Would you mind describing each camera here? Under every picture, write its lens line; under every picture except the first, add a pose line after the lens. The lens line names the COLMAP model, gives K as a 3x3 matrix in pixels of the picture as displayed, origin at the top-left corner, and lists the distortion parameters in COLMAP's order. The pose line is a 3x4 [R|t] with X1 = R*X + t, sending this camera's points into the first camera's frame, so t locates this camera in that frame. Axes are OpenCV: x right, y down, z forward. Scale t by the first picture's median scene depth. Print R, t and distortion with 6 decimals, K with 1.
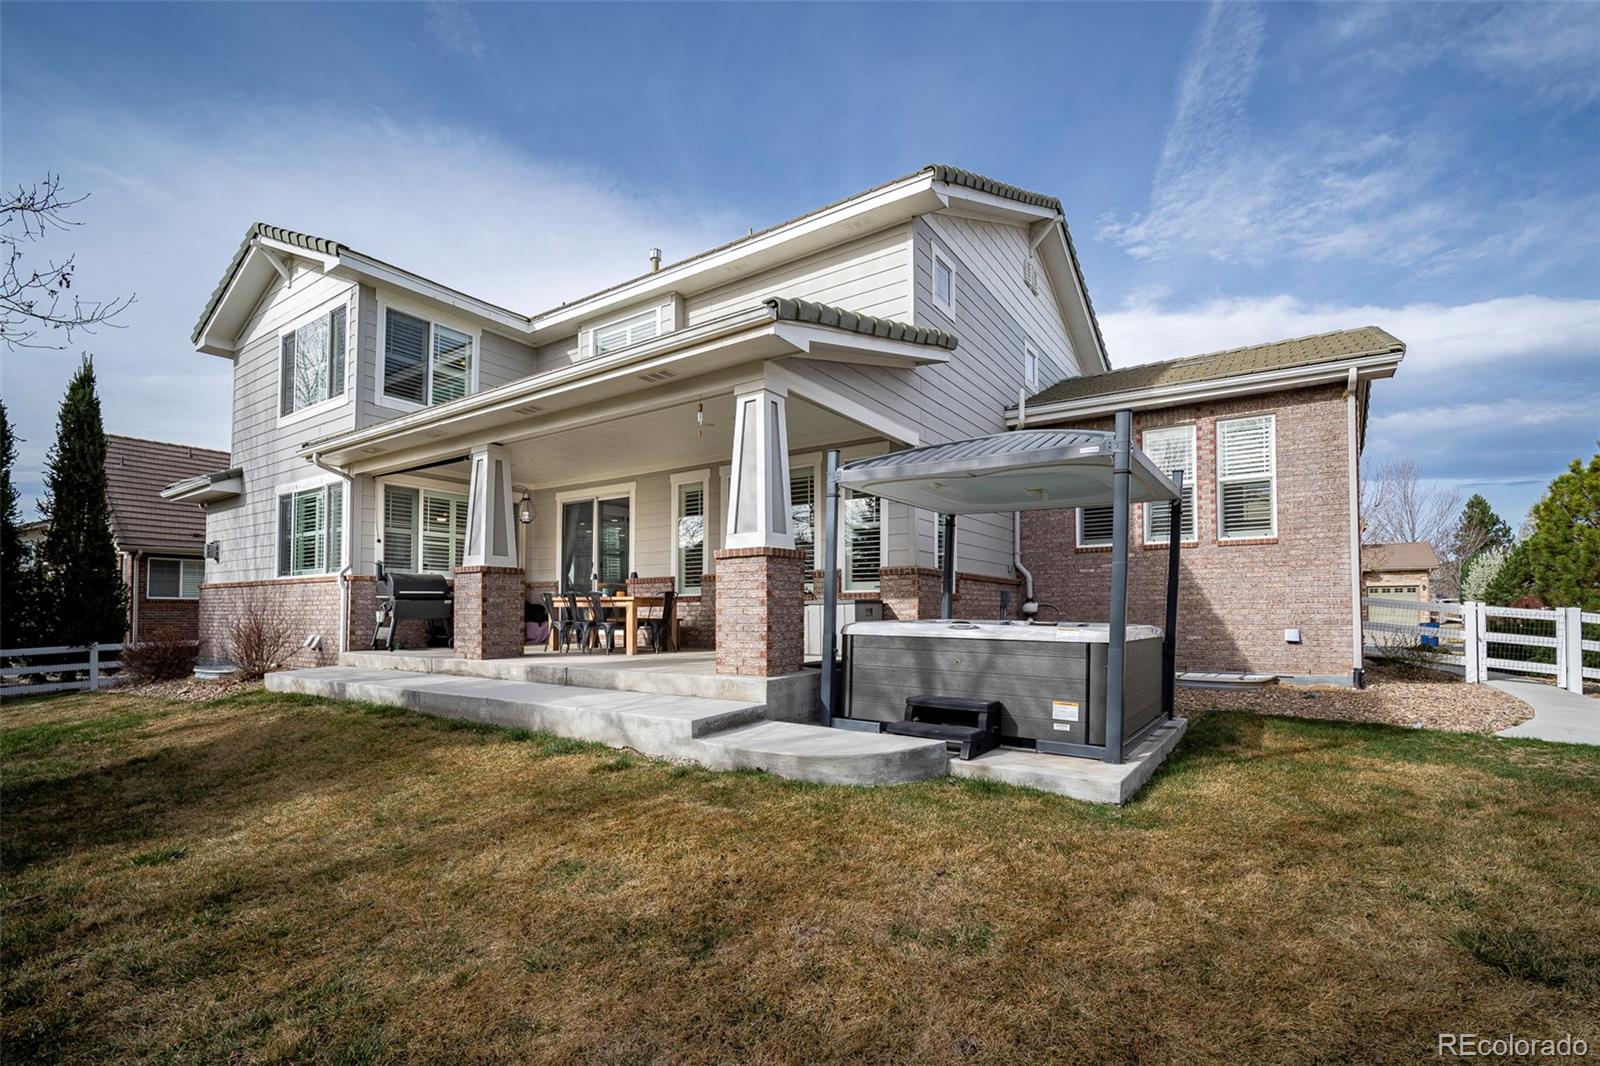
lens RADIAL K [[717.6, 0, 811.6], [0, 717.6, 549.9], [0, 0, 1]] dist [-0.010619, 0.000182]
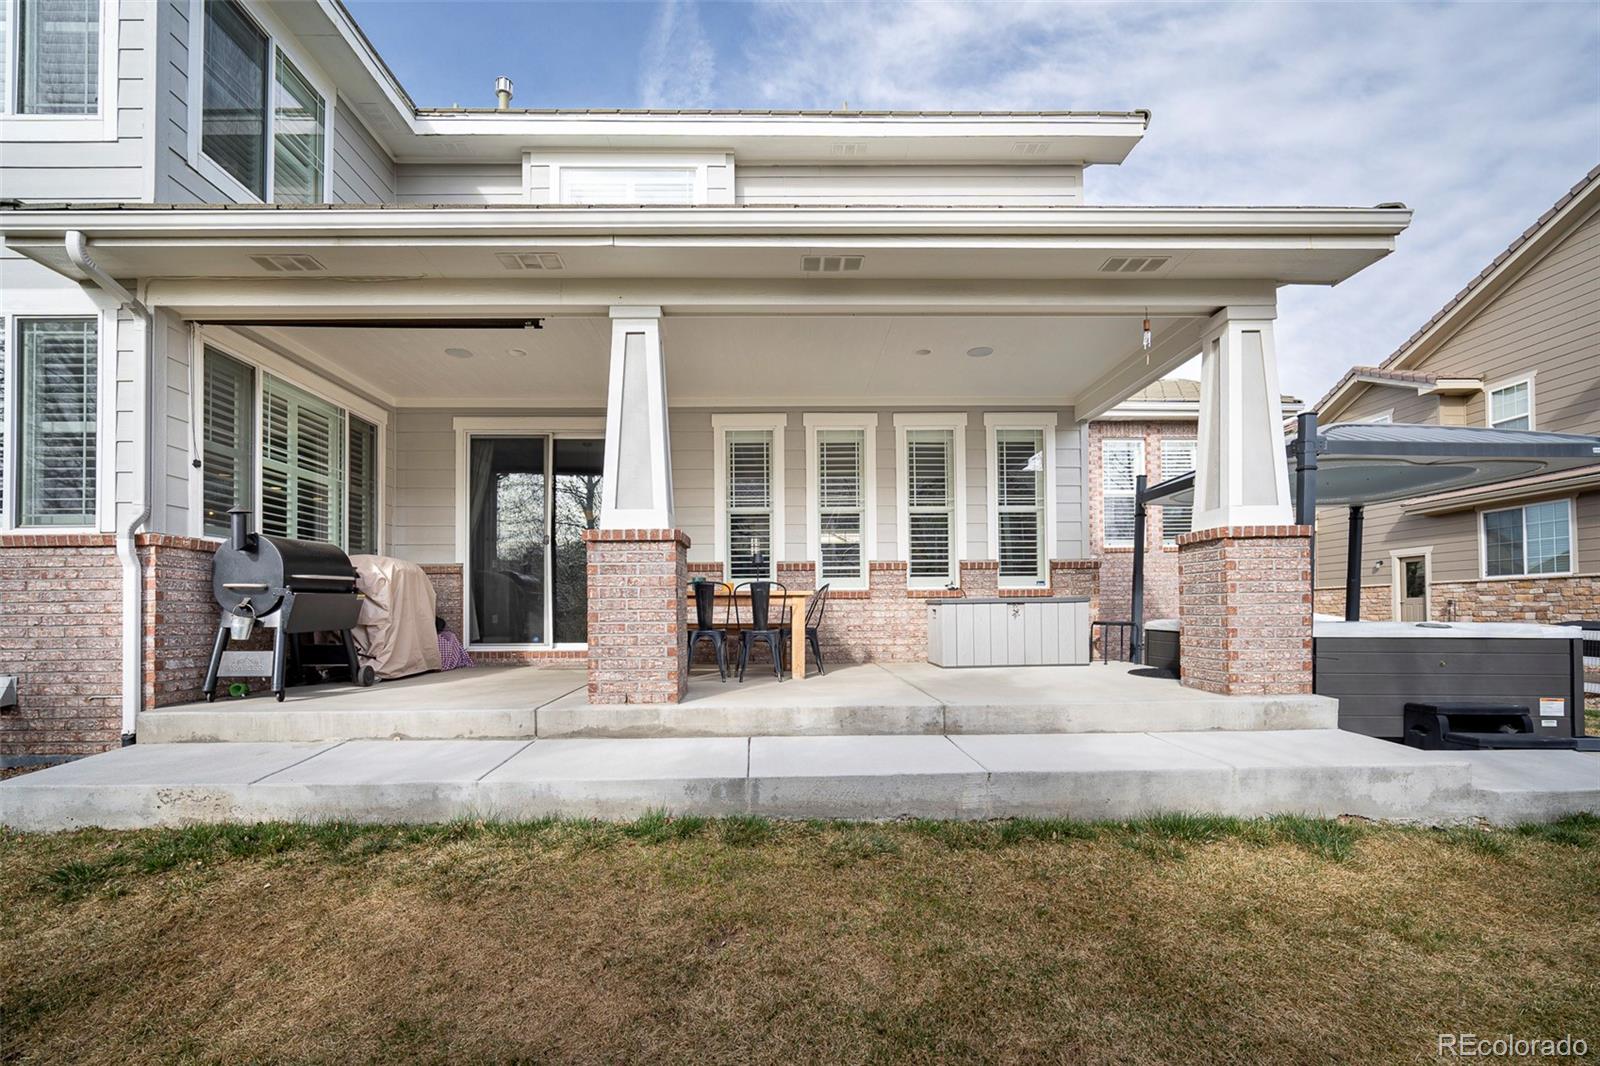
lens RADIAL K [[735.4, 0, 796.9], [0, 735.4, 571.3], [0, 0, 1]] dist [-0.009346, 0.000249]
pose [[0.820189, 0.026736, 0.571468, -0.578282], [-0.043106, 0.998956, 0.015131, 0.033943], [-0.570467, -0.037044, 0.820485, 0.404816]]
